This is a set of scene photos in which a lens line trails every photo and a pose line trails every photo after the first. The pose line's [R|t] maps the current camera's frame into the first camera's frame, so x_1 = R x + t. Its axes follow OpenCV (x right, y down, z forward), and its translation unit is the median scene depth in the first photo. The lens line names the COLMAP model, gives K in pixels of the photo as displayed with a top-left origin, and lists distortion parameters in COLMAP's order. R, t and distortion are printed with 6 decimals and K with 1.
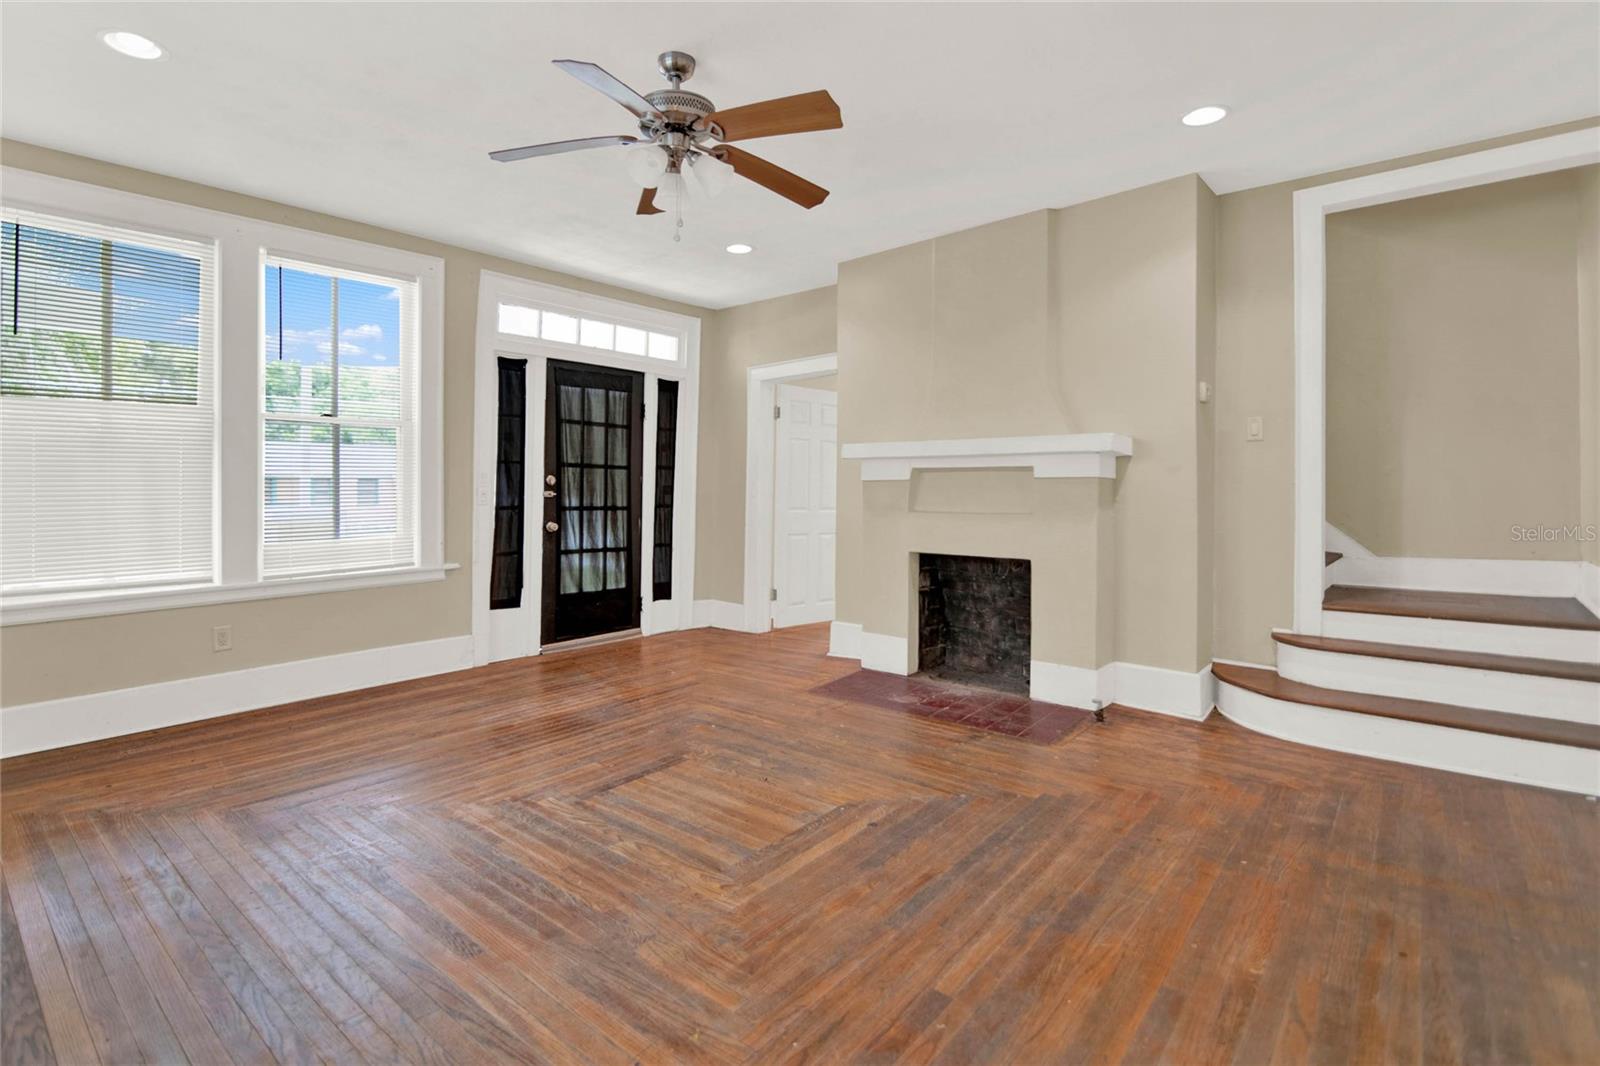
lens RADIAL K [[785.8, 0, 793.1], [0, 785.8, 501.5], [0, 0, 1]] dist [-0.016399, -0.000122]
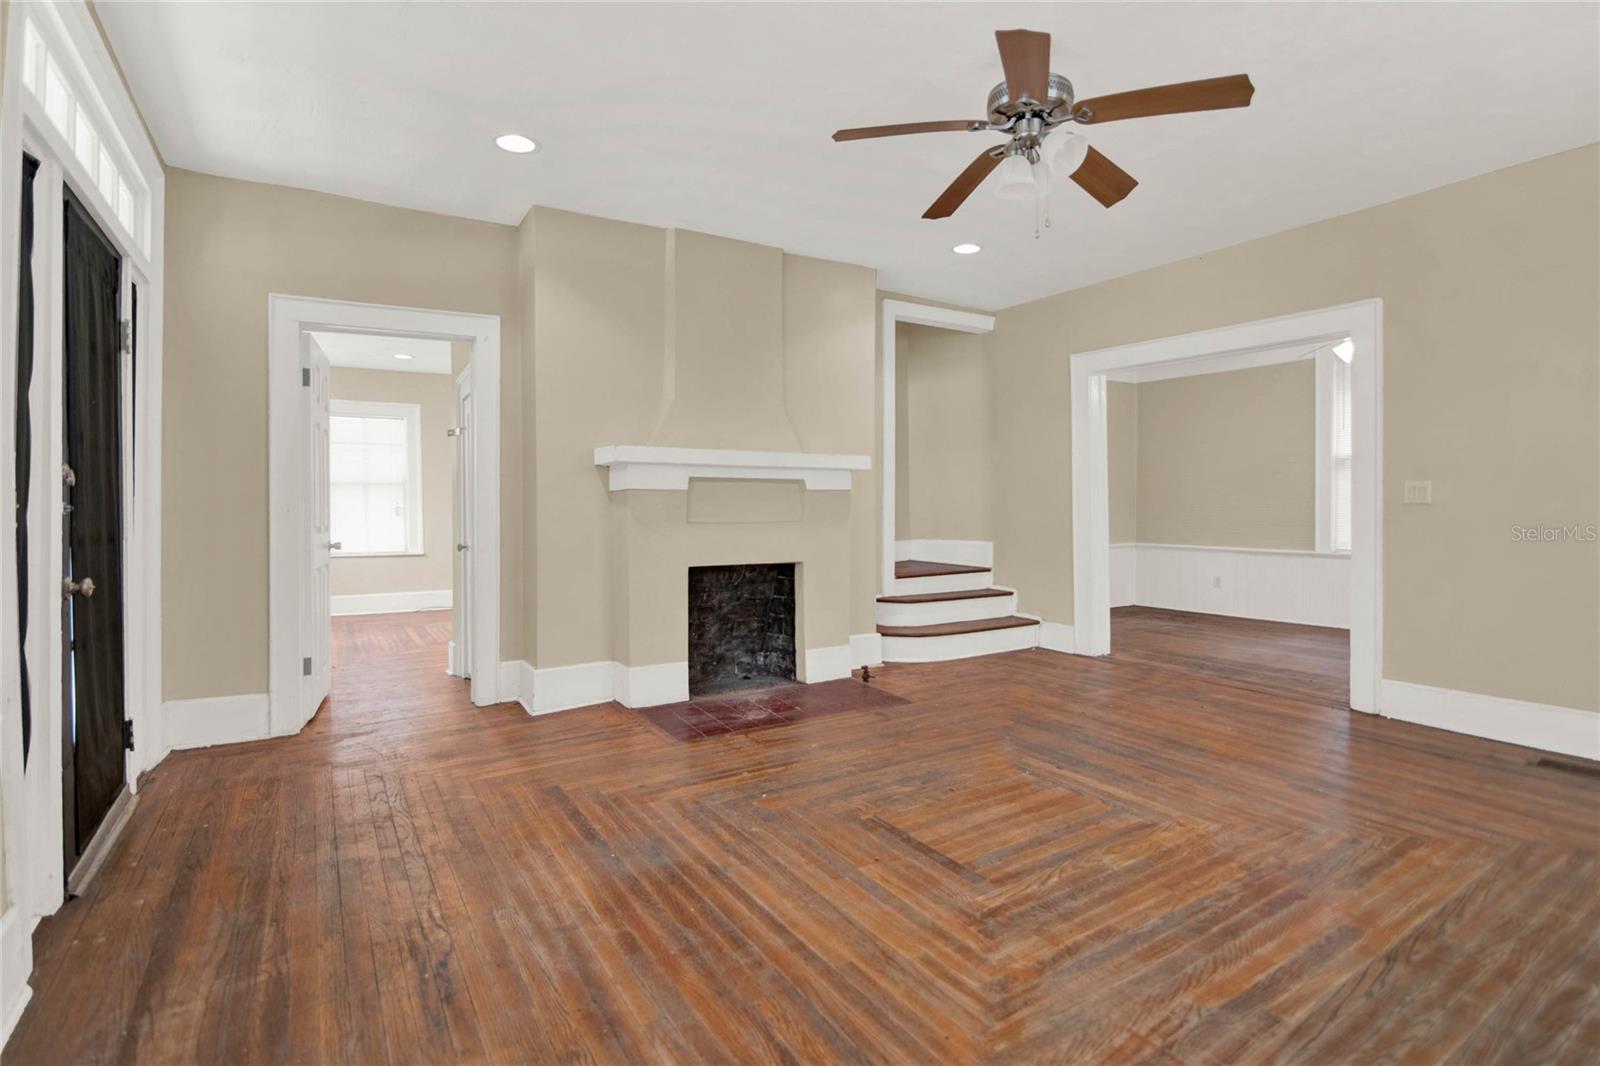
lens RADIAL K [[785.8, 0, 793.1], [0, 785.8, 501.5], [0, 0, 1]] dist [-0.016399, -0.000122]
pose [[0.277034, 0.003521, 0.960854, -0.936958], [0.014325, 0.999867, -0.007794, -0.005406], [-0.960753, 0.015924, 0.276946, 0.816667]]
